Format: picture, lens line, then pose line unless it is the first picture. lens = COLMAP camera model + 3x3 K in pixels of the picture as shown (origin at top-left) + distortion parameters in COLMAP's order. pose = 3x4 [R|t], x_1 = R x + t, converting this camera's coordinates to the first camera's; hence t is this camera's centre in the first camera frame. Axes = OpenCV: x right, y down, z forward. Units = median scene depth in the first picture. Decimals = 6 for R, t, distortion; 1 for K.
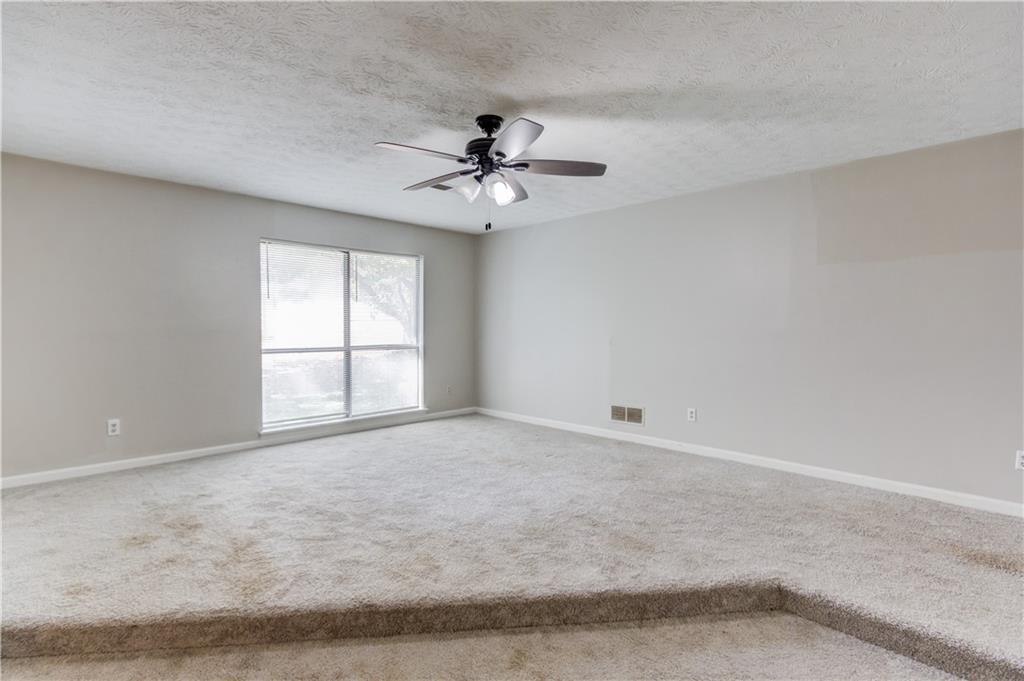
lens RADIAL K [[488.6, 0, 510.5], [0, 488.6, 335.4], [0, 0, 1]] dist [-0.014210, 0.000835]
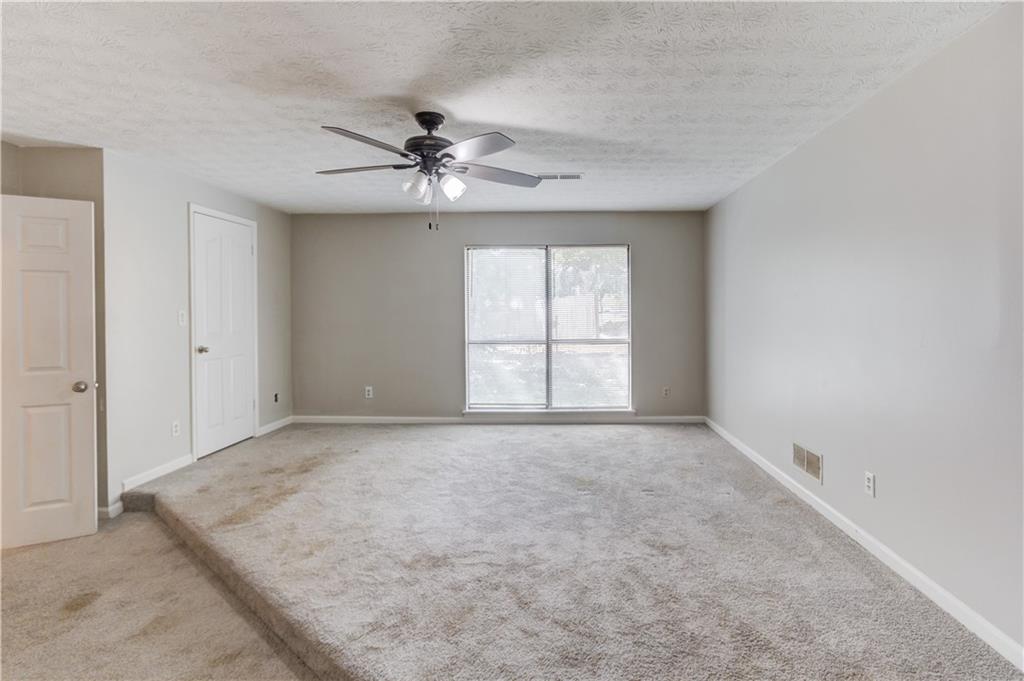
lens RADIAL K [[488.6, 0, 510.5], [0, 488.6, 335.4], [0, 0, 1]] dist [-0.014210, 0.000835]
pose [[0.703832, 0.030492, -0.709711, 0.400365], [-0.012980, 0.999464, 0.030069, -0.020471], [0.710248, -0.011952, 0.703850, 0.248923]]
